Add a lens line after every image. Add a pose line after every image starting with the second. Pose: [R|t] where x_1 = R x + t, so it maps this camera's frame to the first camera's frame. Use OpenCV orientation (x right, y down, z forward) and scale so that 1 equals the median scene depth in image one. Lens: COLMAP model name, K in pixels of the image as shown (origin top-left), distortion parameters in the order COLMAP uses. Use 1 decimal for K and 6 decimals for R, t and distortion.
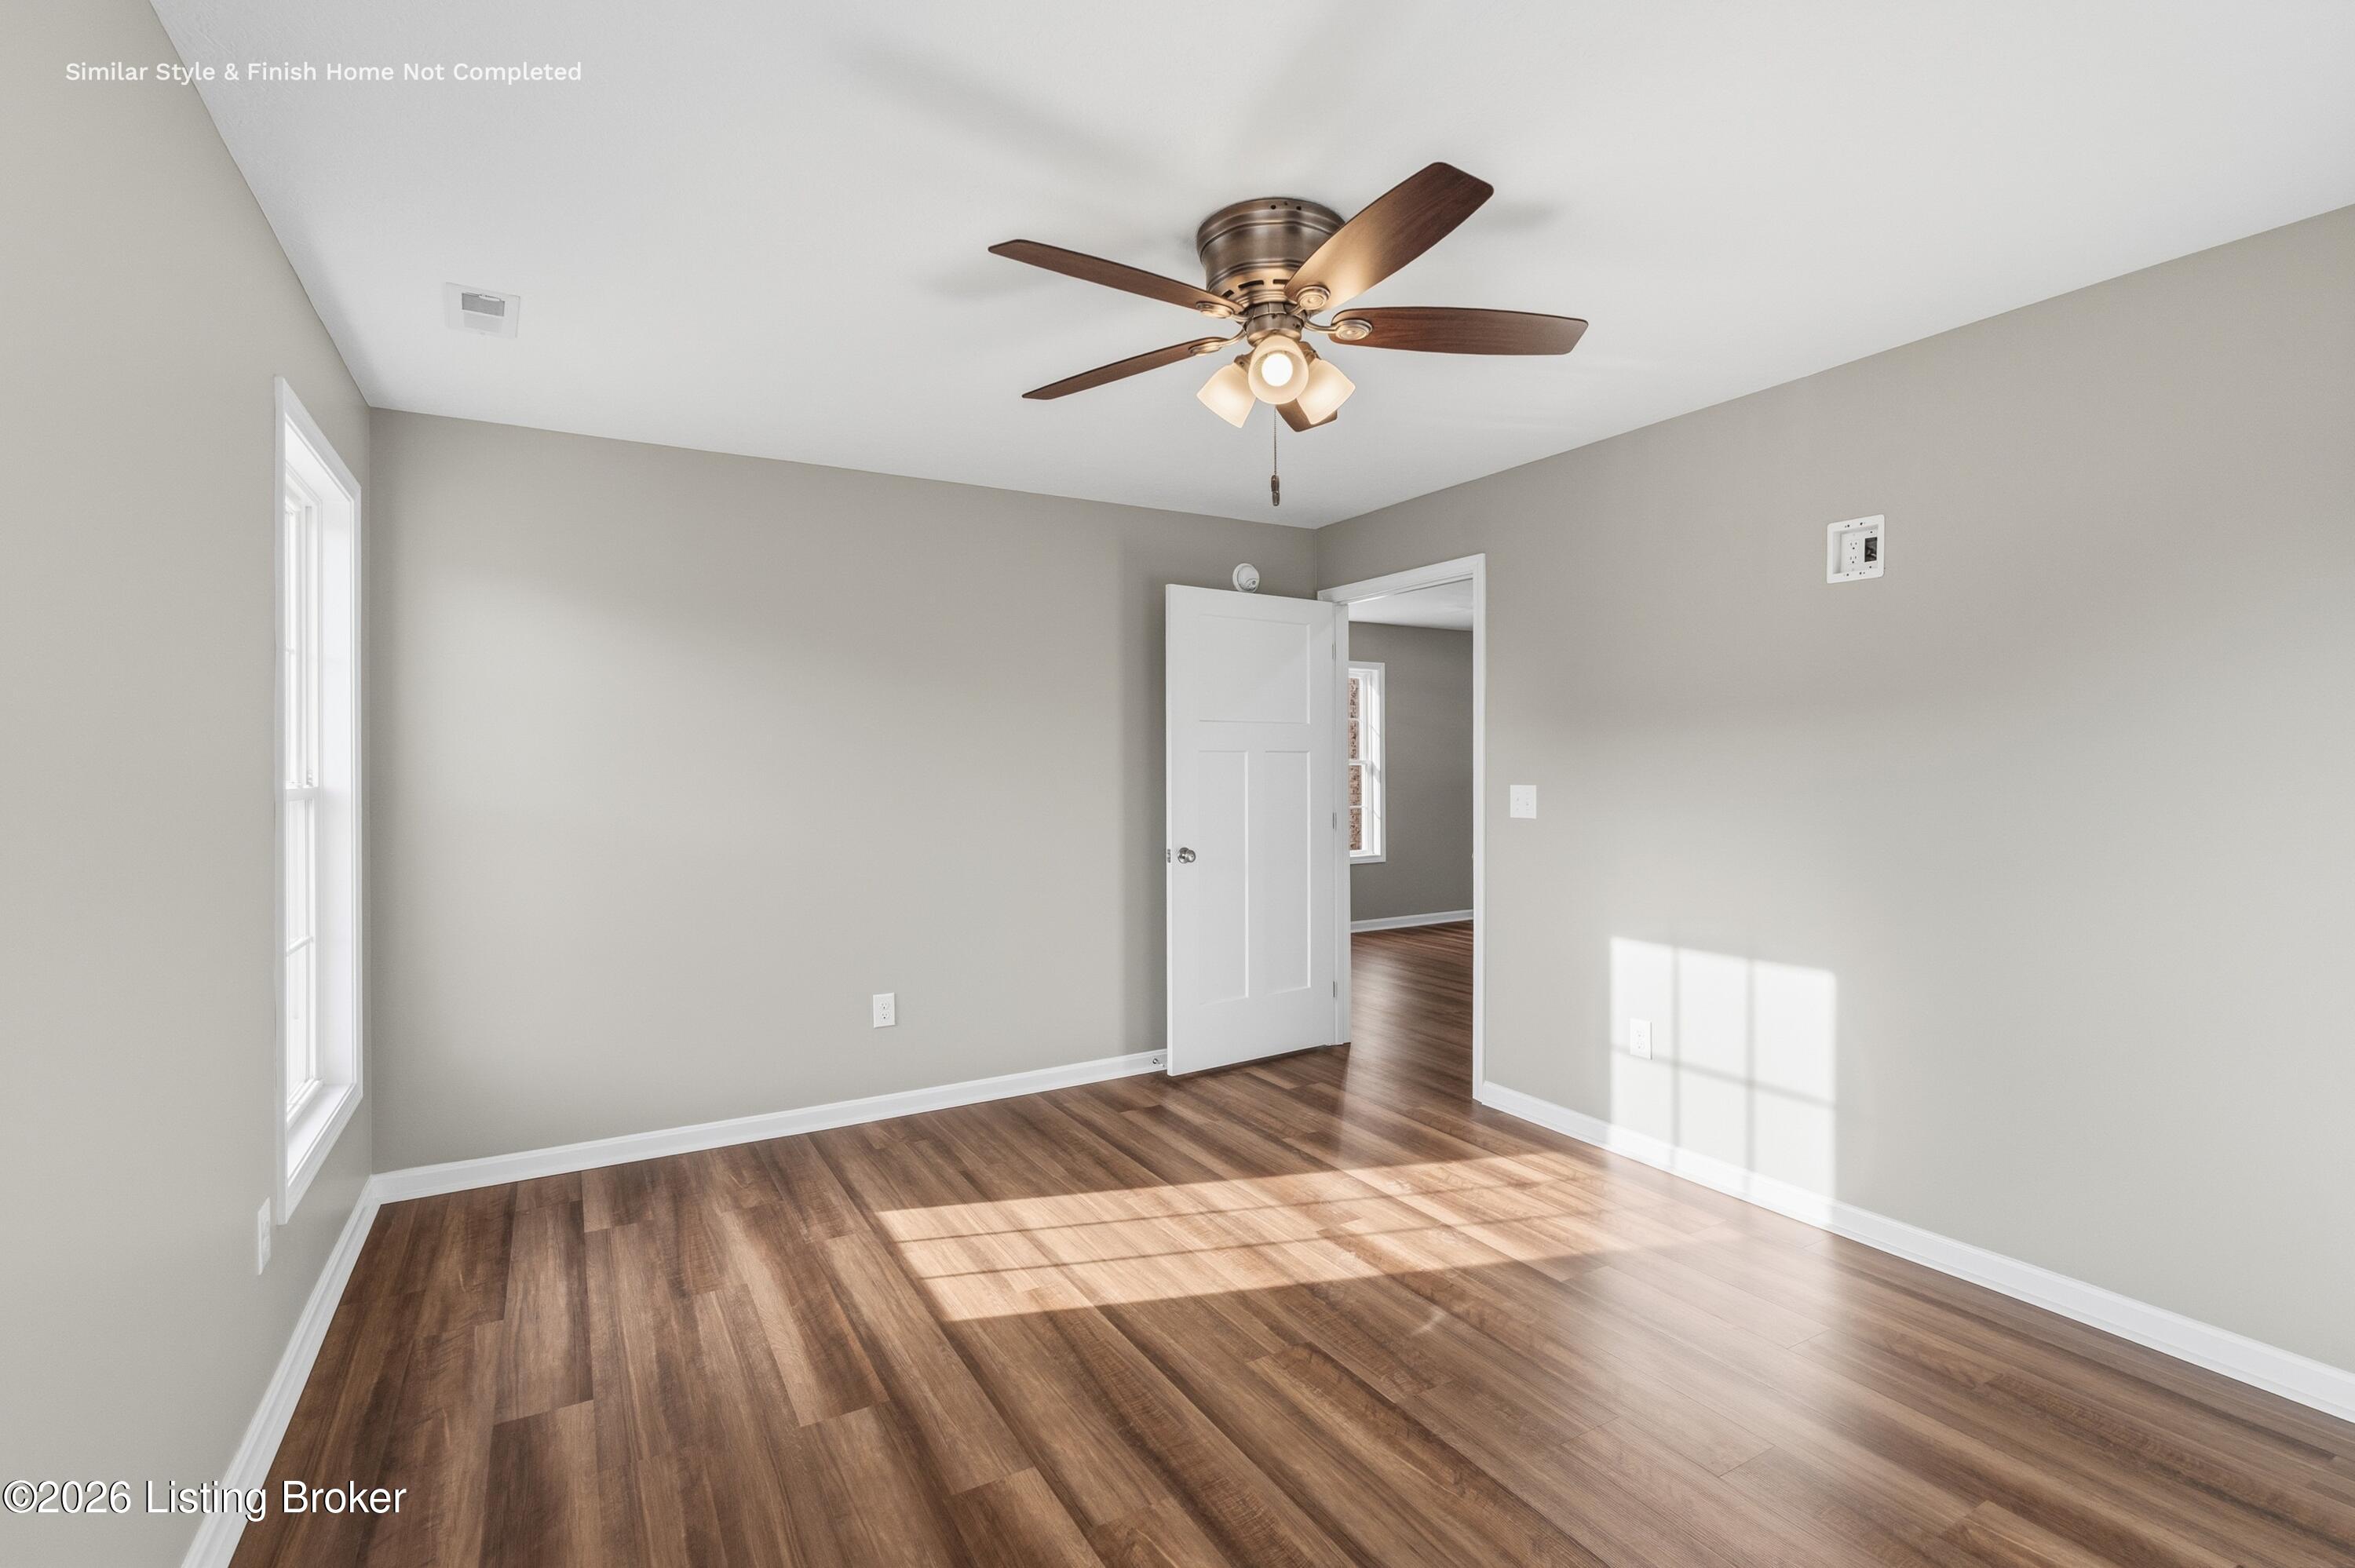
lens RADIAL K [[1067.4, 0, 1189.2], [0, 1067.4, 762.7], [0, 0, 1]] dist [0.001714, -0.000017]
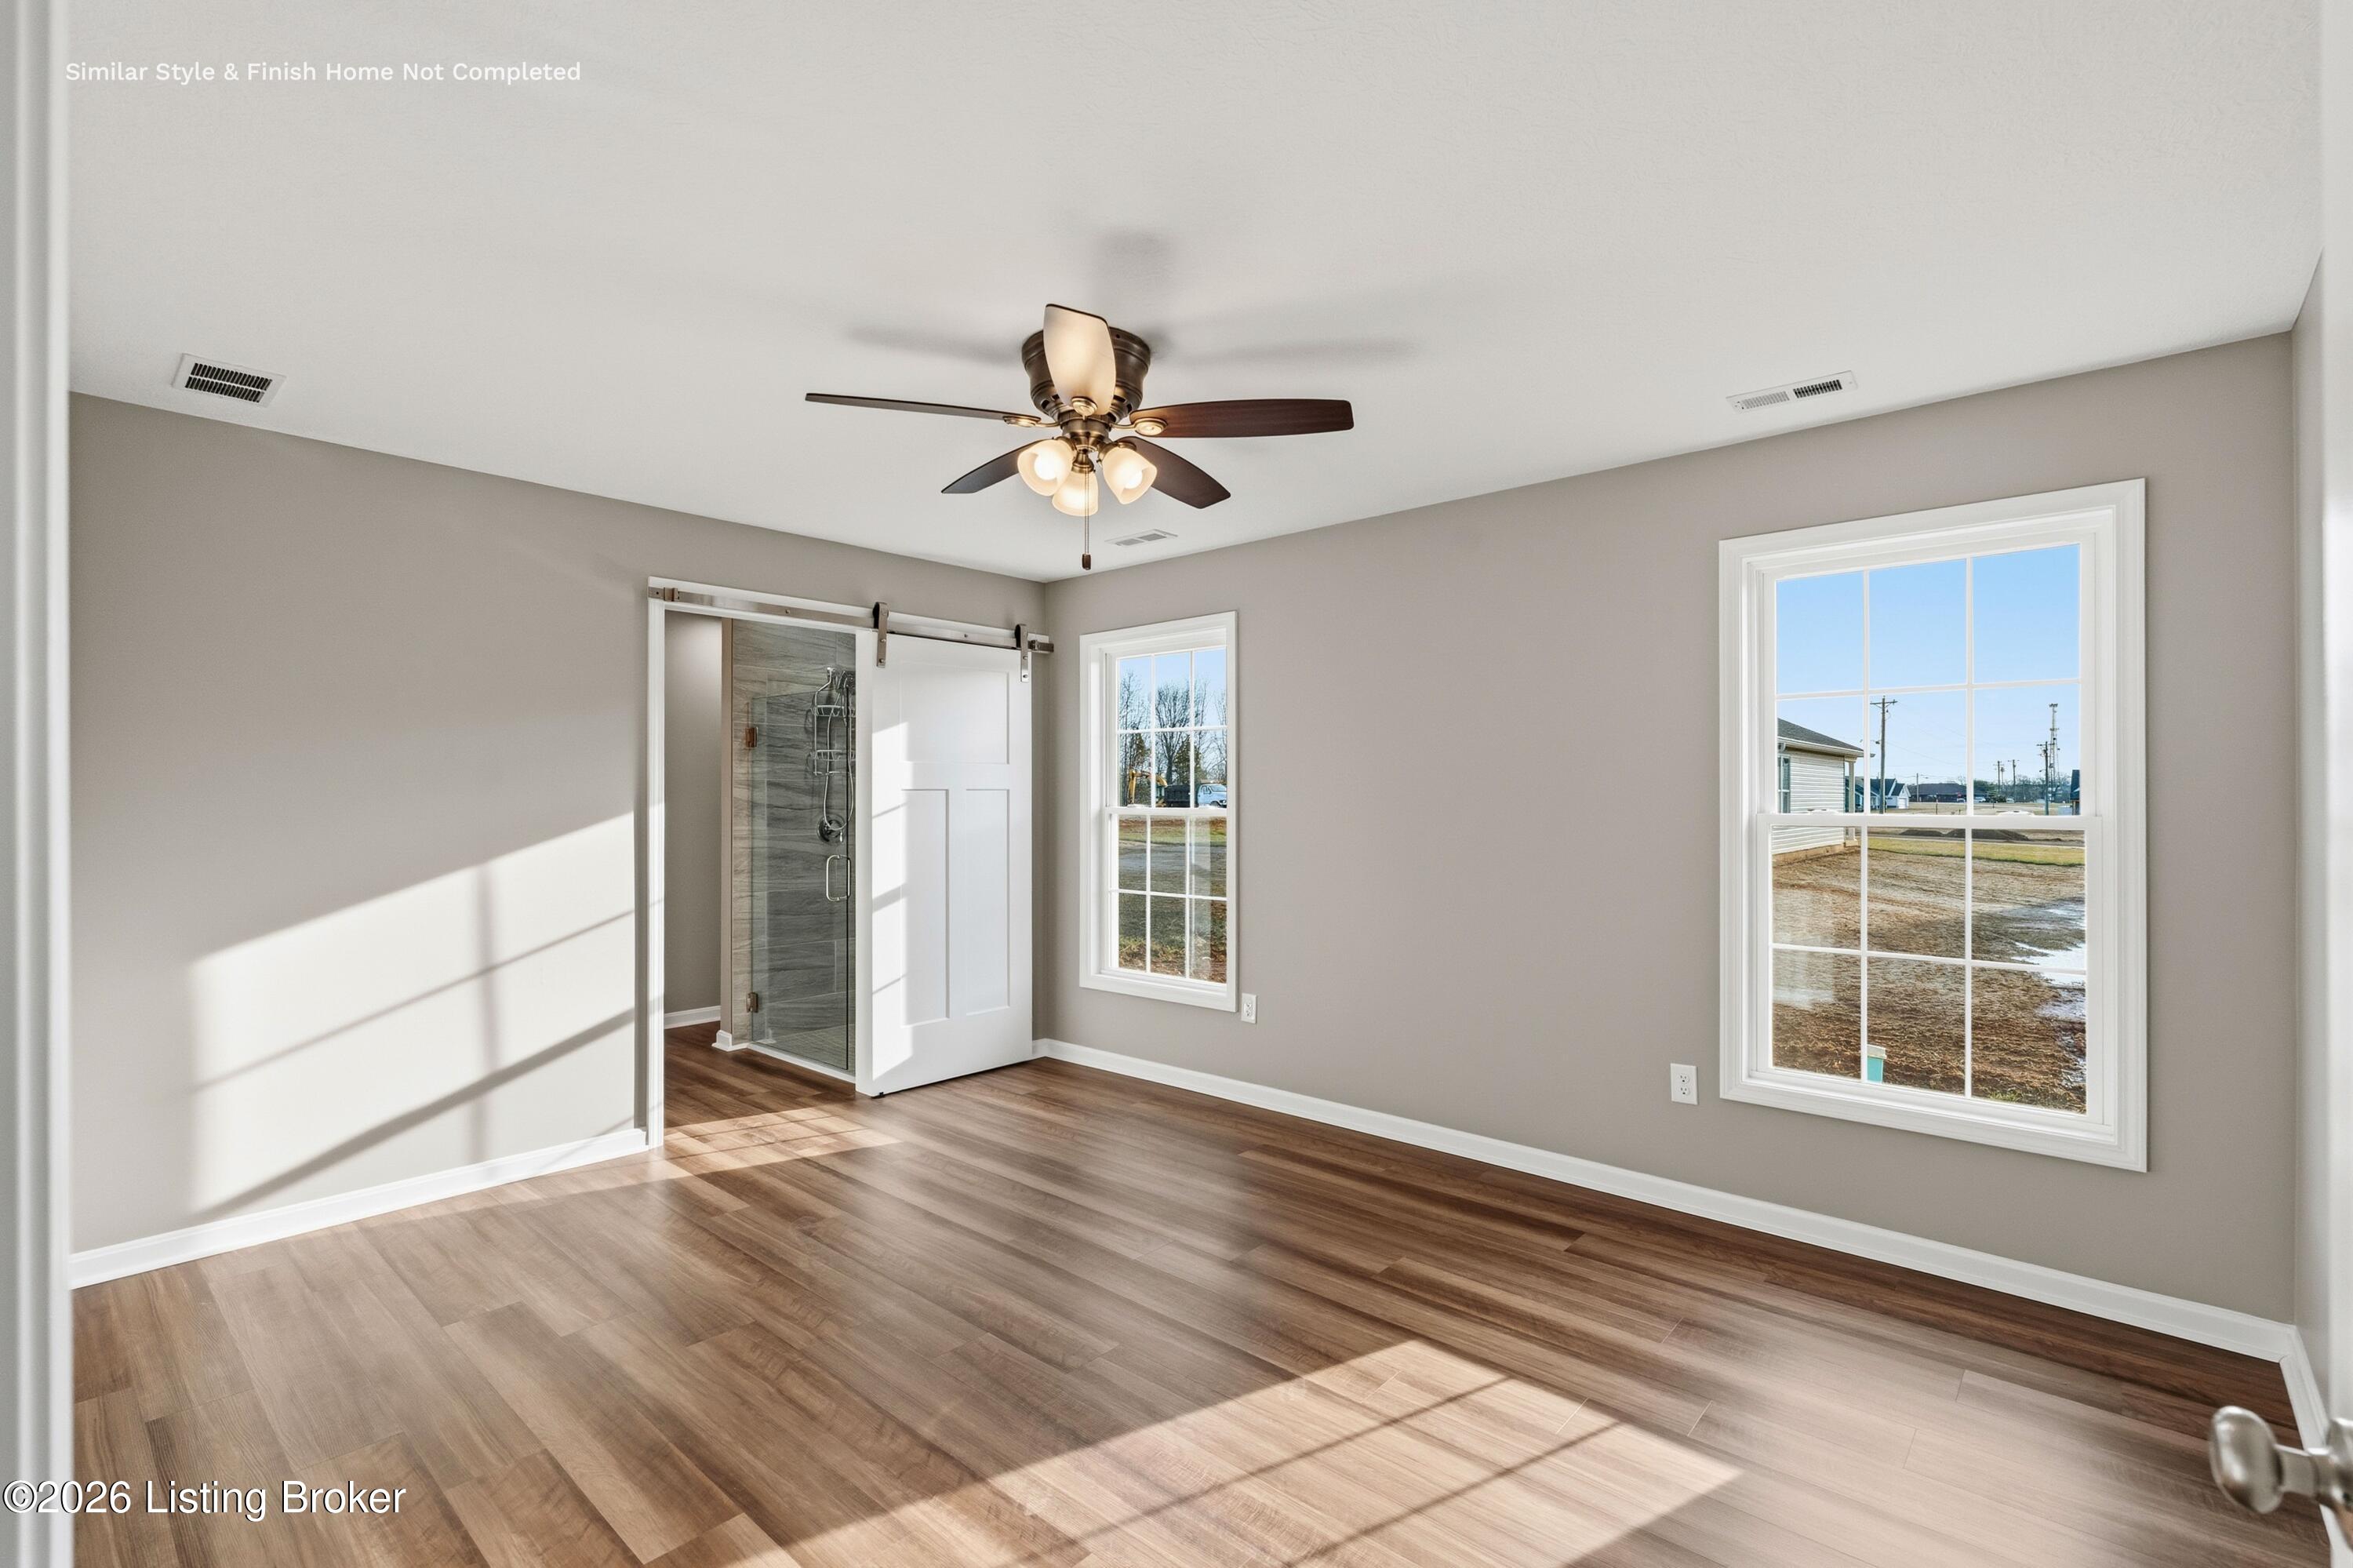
lens RADIAL K [[1066.7, 0, 1181.8], [0, 1066.7, 792.5], [0, 0, 1]] dist [0.001714, -0.000017]
pose [[-0.950200, 0.003011, -0.311627, 0.297301], [0.005121, 0.999969, -0.005956, 0.000348], [0.311599, -0.007255, -0.950186, 1.838784]]
